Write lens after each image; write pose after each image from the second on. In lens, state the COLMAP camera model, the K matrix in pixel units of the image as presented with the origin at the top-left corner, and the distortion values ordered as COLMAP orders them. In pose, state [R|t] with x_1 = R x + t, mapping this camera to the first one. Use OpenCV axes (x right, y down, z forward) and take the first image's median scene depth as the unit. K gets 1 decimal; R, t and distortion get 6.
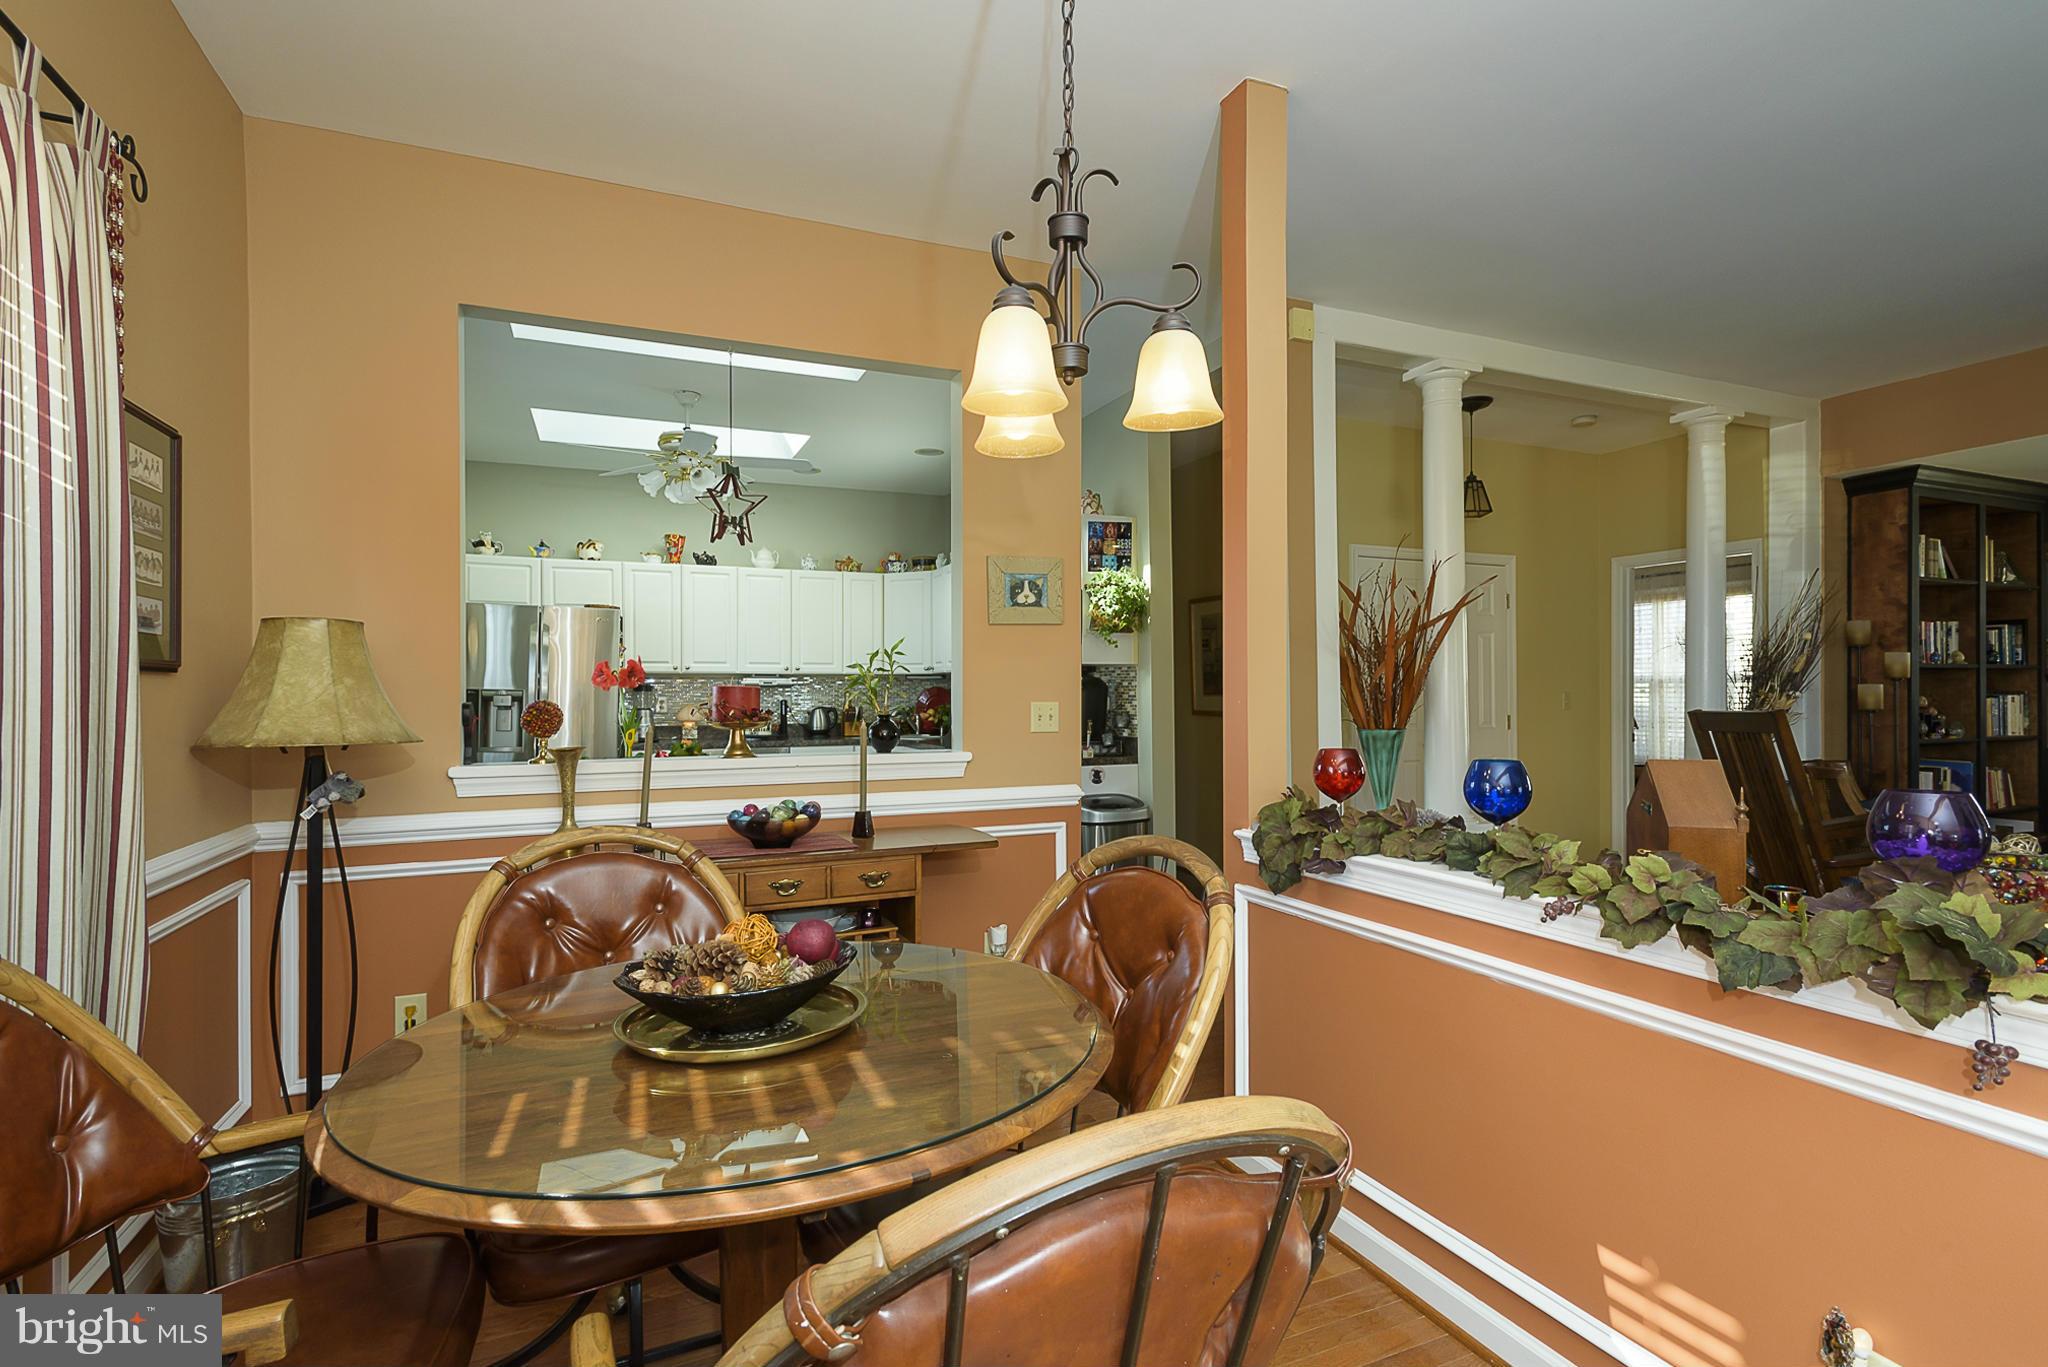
lens RADIAL K [[950.9, 0, 1020.8], [0, 950.9, 678.0], [0, 0, 1]] dist [0.004477, 0.000228]
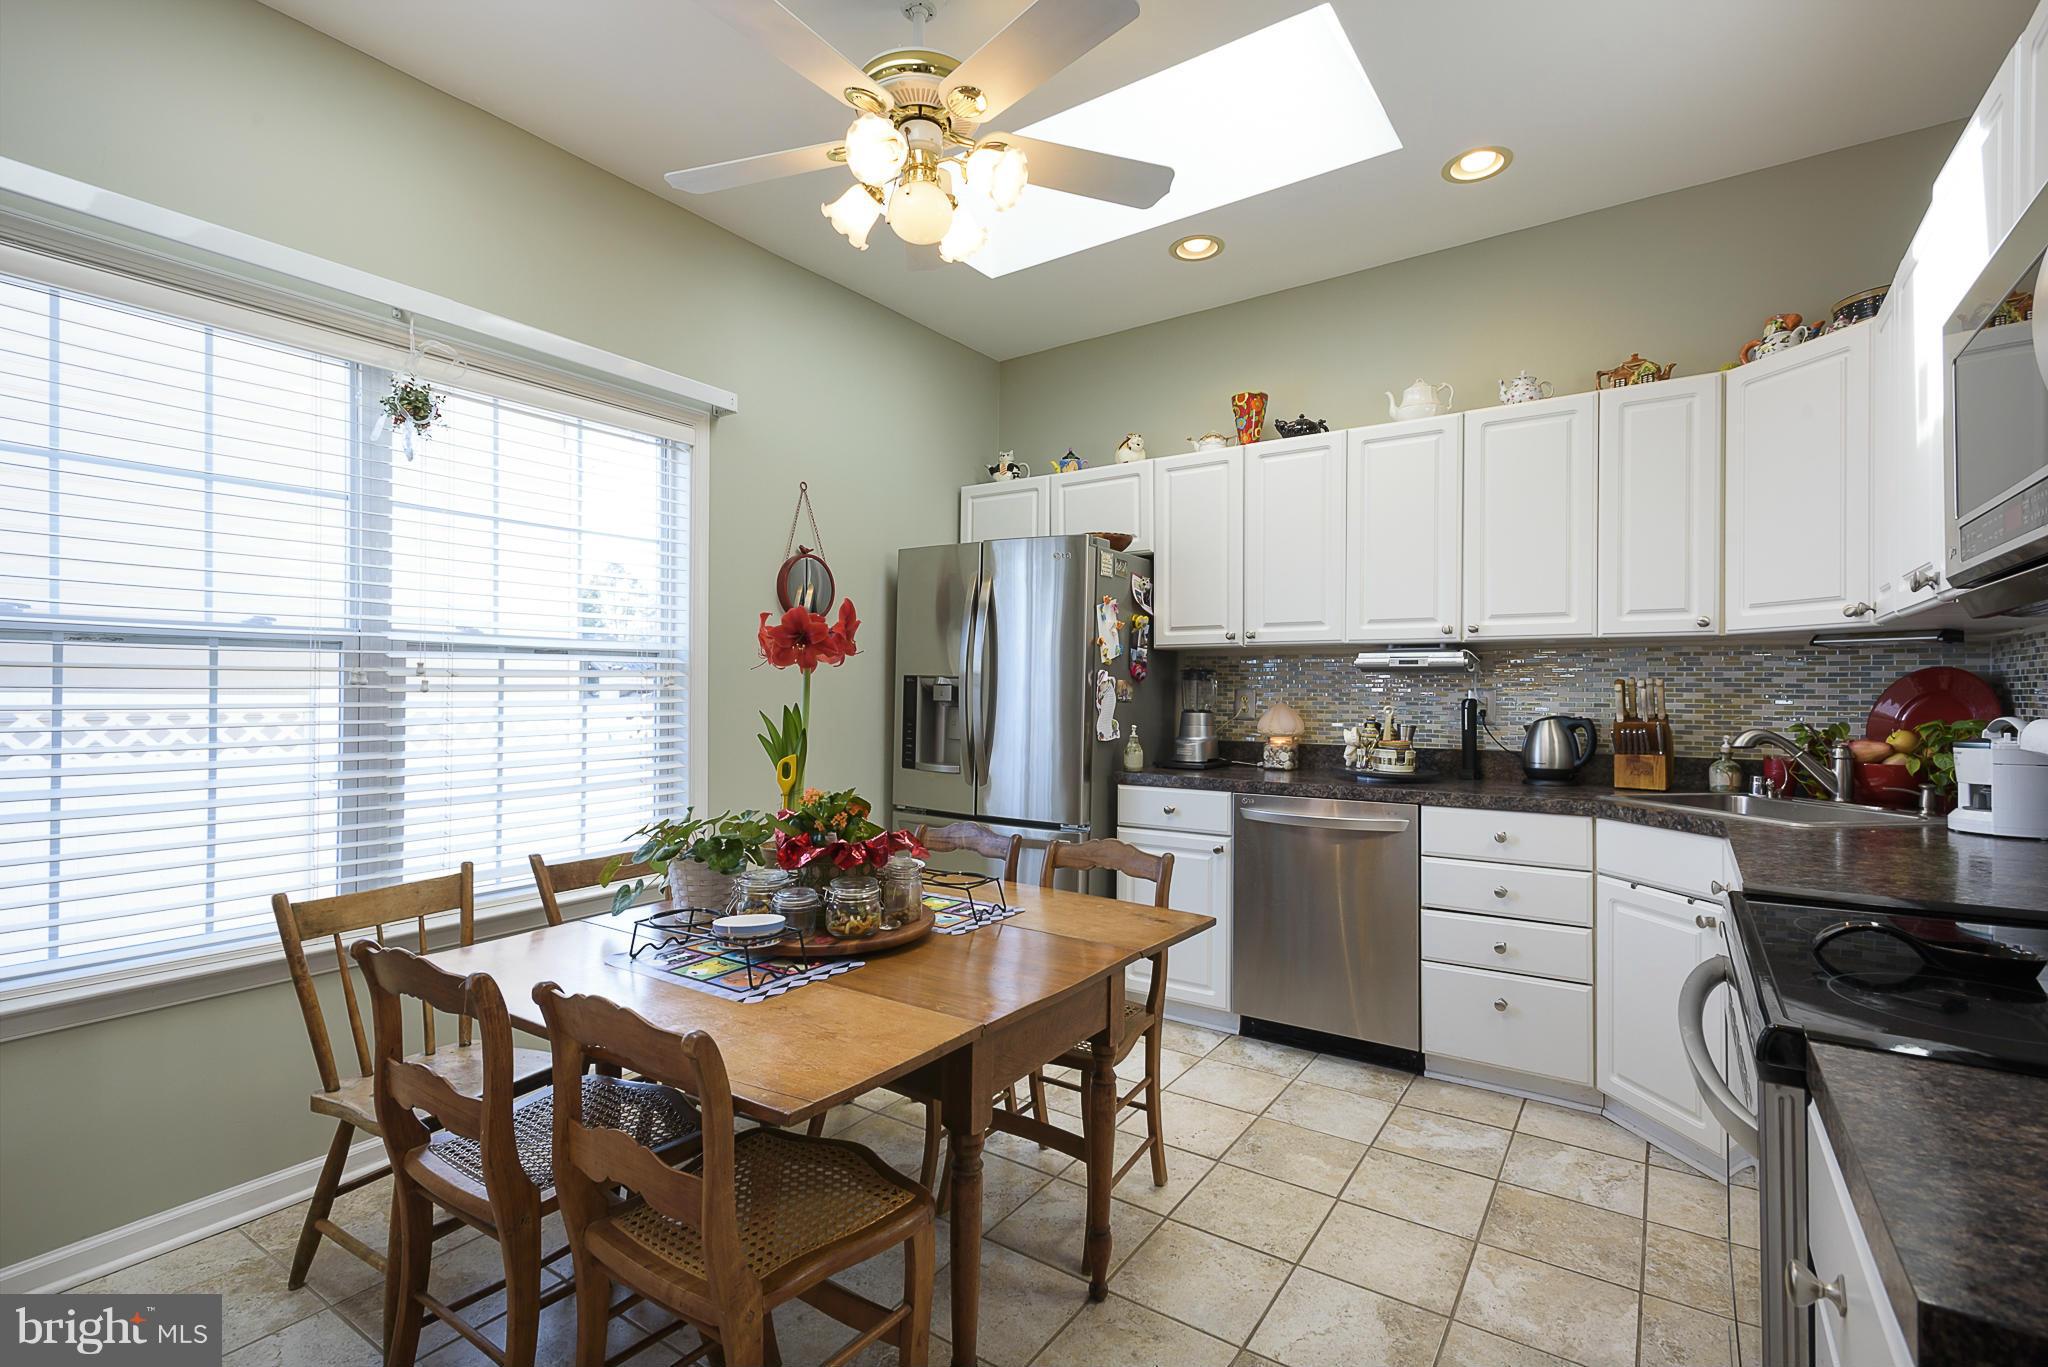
lens RADIAL K [[950.9, 0, 1015.6], [0, 950.9, 690.1], [0, 0, 1]] dist [0.004477, 0.000228]
pose [[0.531968, 0.002999, -0.846759, 0.028824], [0.003808, 0.999975, 0.005935, 0.015683], [0.846756, -0.006382, 0.531943, 0.582467]]
